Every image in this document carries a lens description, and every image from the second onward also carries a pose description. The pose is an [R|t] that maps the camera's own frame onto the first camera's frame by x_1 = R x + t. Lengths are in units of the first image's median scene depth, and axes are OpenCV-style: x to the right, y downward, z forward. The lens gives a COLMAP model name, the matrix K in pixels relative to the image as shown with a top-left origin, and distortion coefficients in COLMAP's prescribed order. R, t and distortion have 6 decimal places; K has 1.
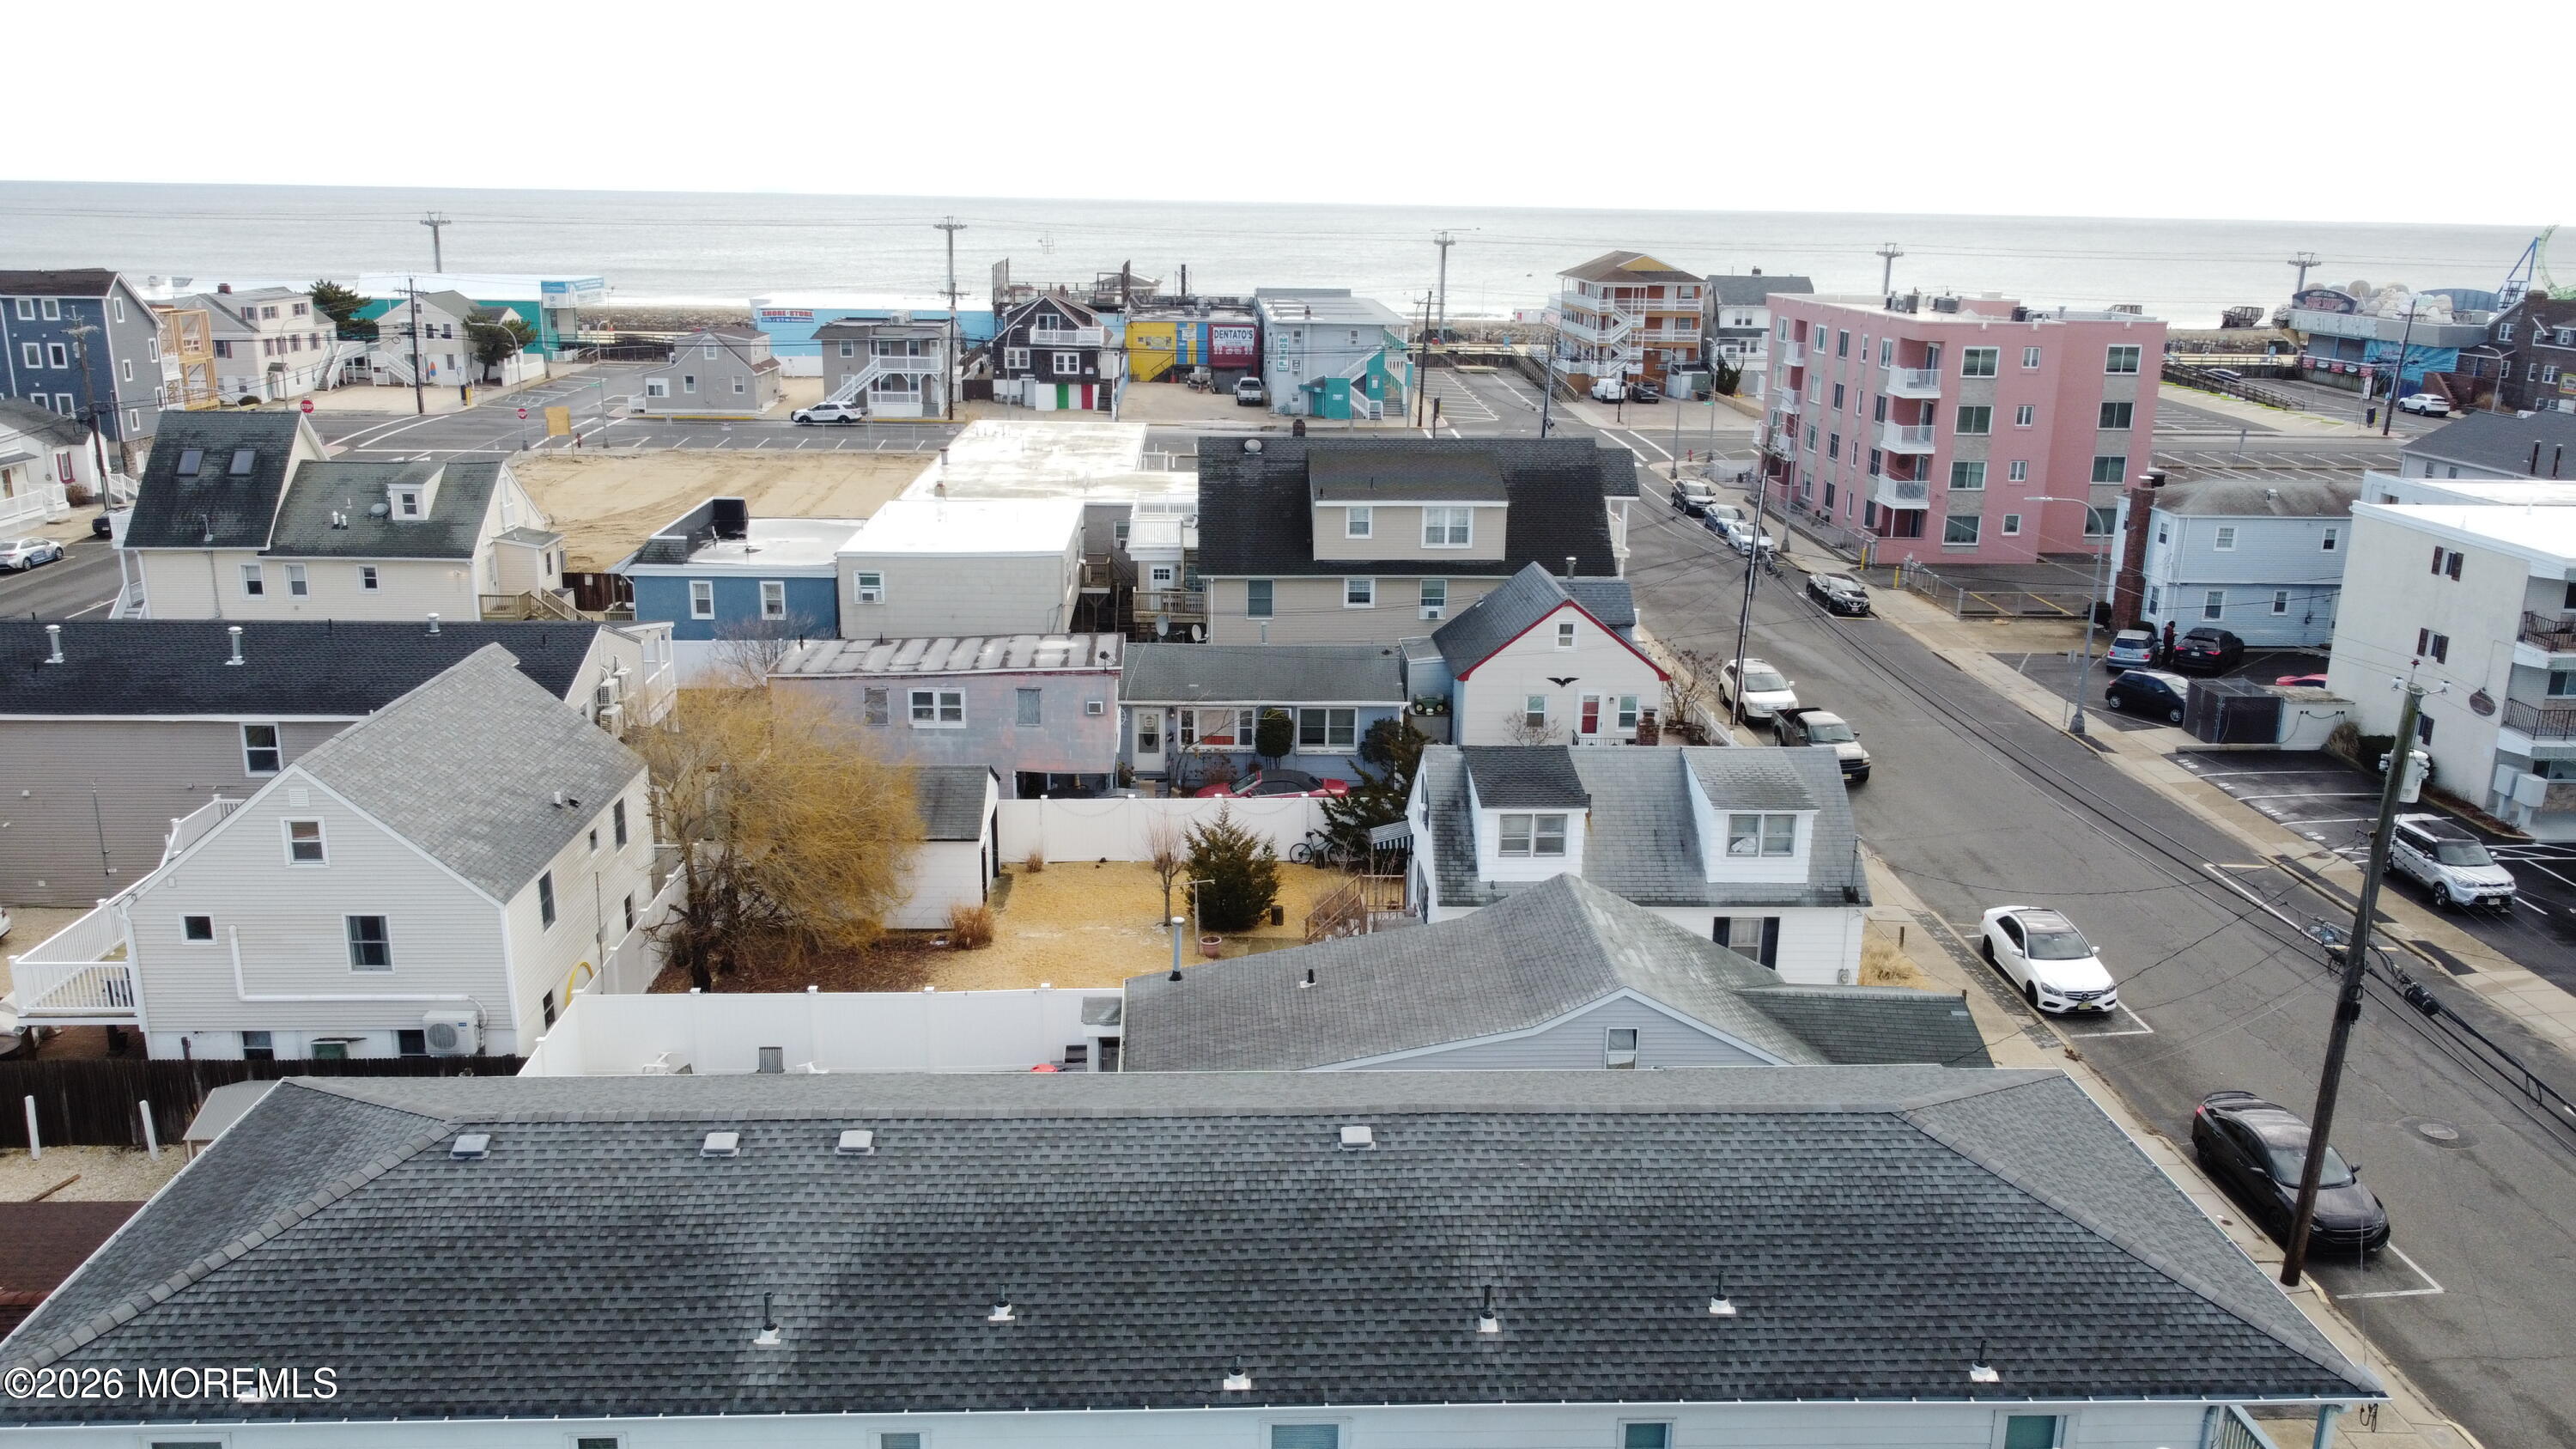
lens RADIAL K [[1934.0, 0, 1286.0], [0, 1934.0, 729.1], [0, 0, 1]] dist [0.002038, -0.008083]
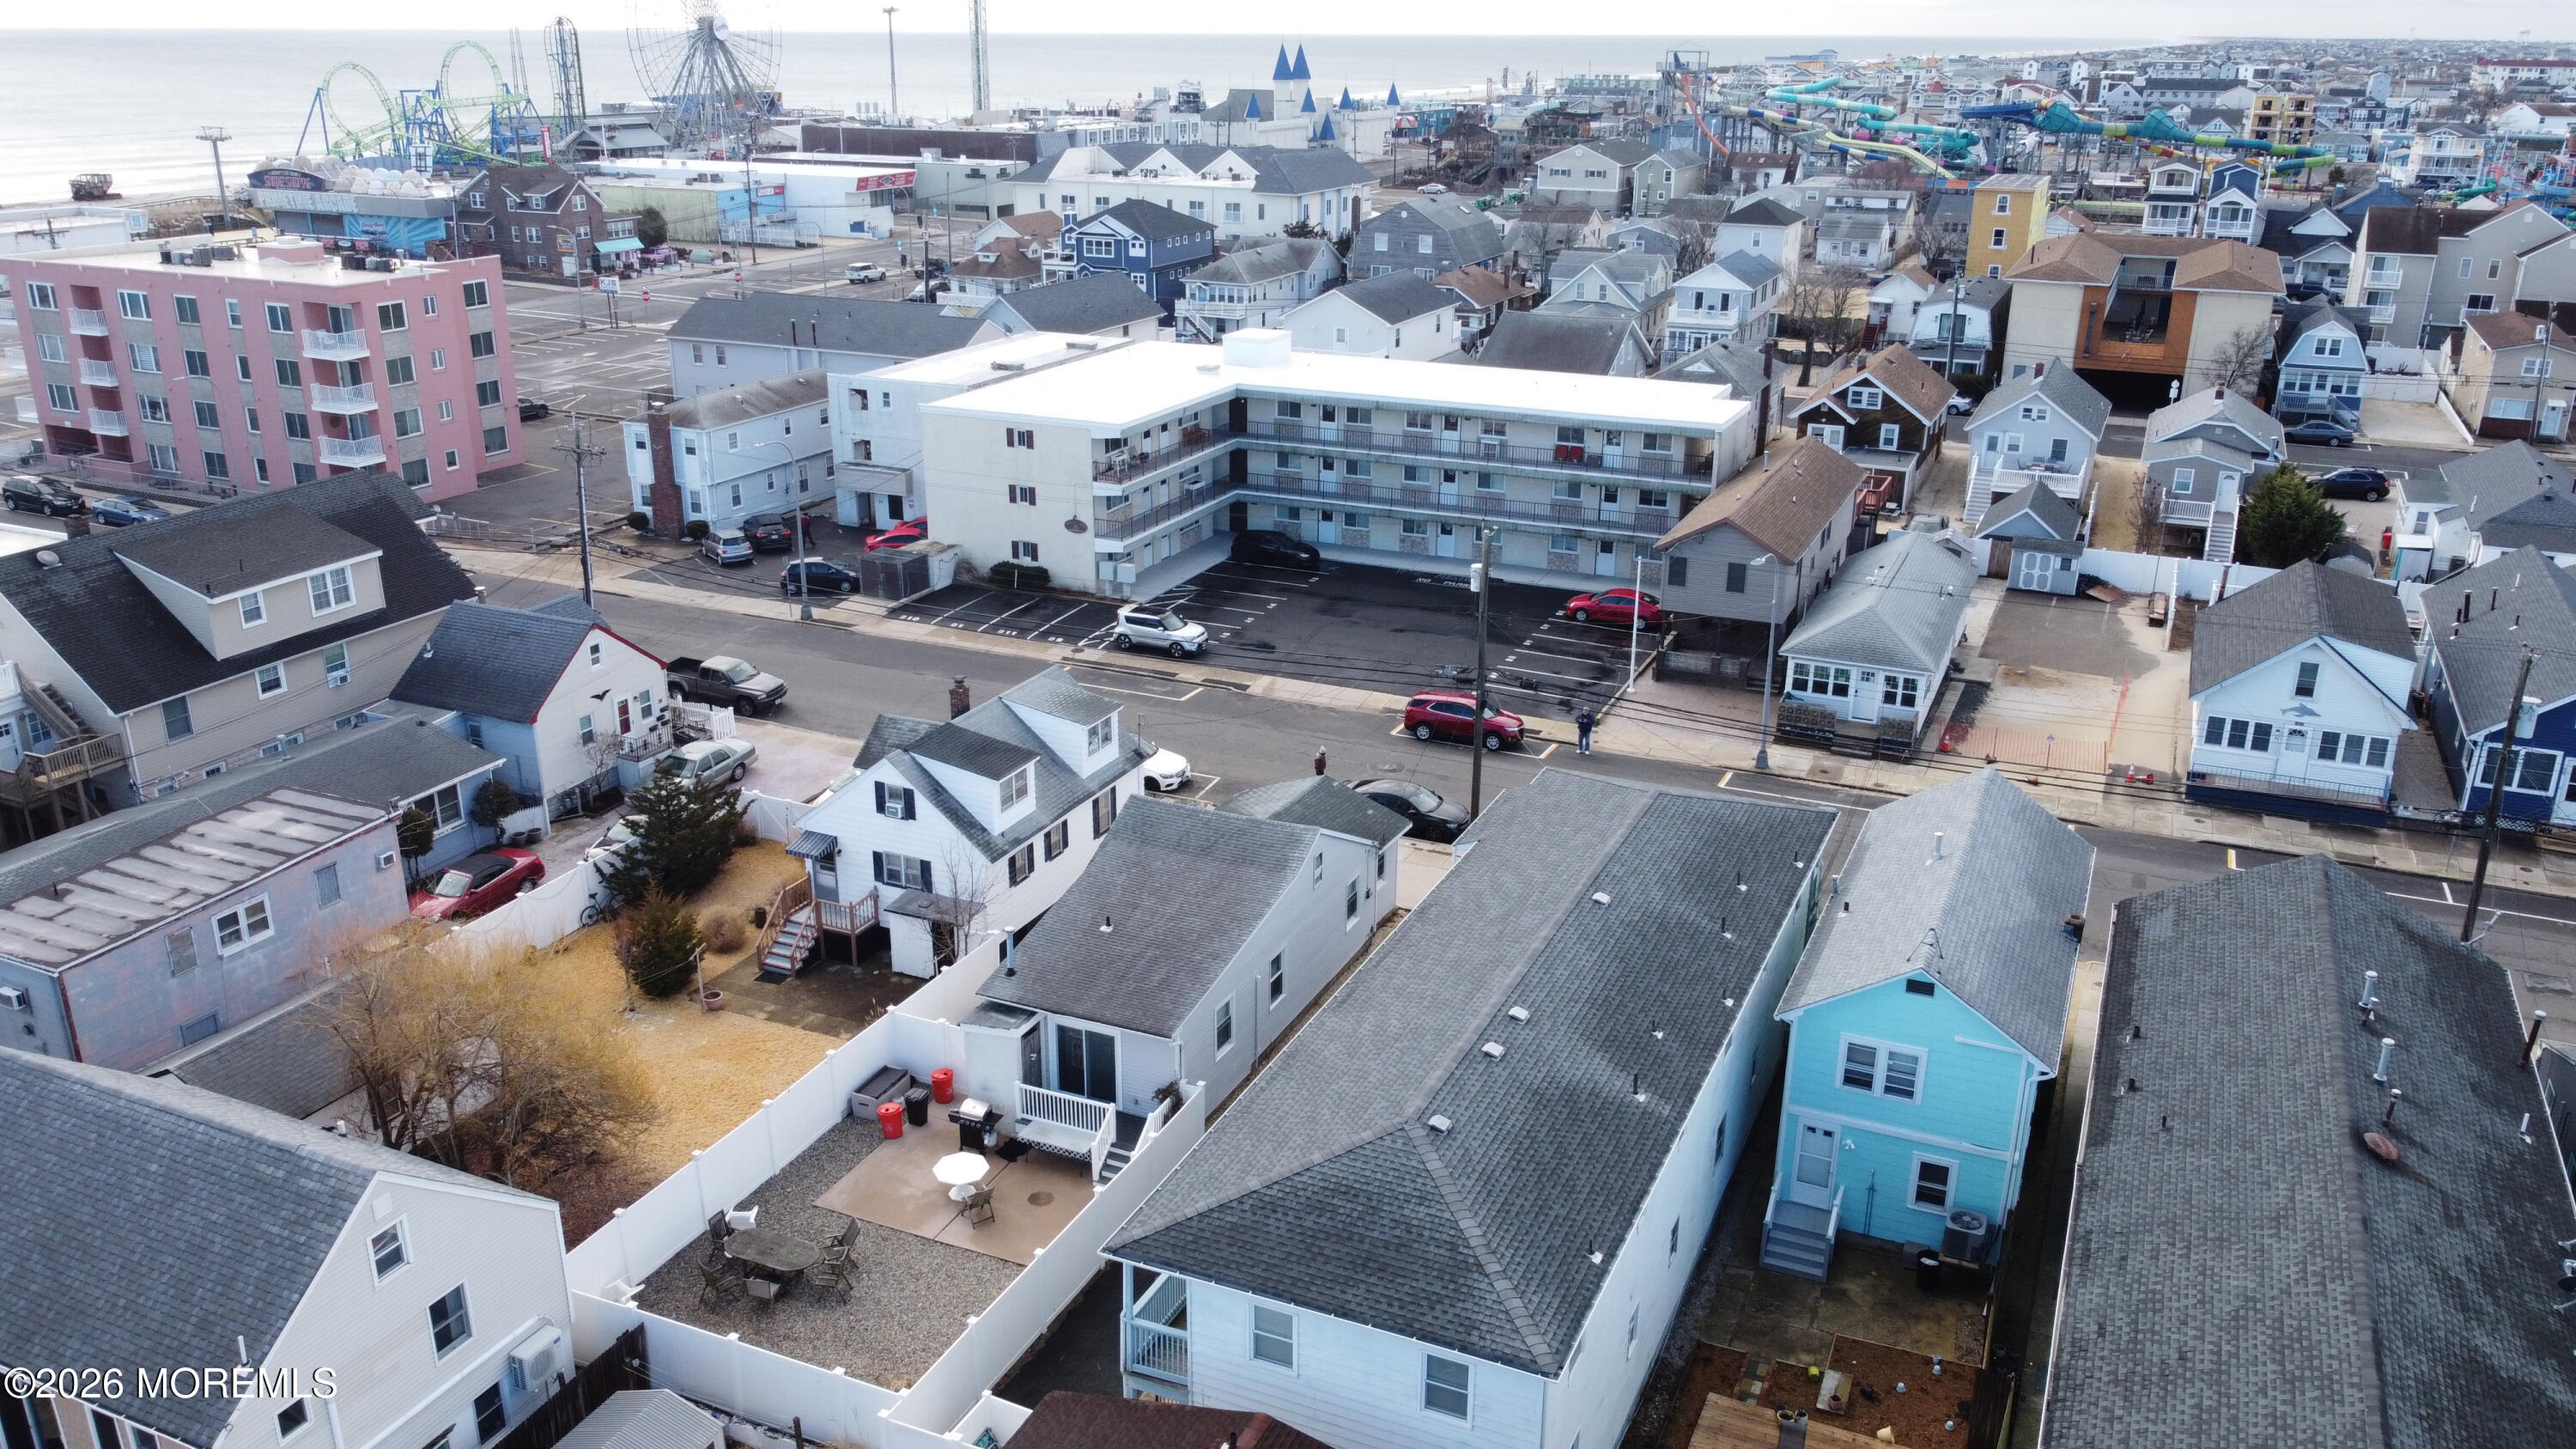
lens RADIAL K [[1934.0, 0, 1287.1], [0, 1934.0, 724.4], [0, 0, 1]] dist [0.002038, -0.008083]
pose [[0.450792, -0.312641, 0.836088, -0.551510], [0.235563, 0.945120, 0.226404, -0.151738], [-0.860986, 0.094890, 0.499699, 0.105541]]
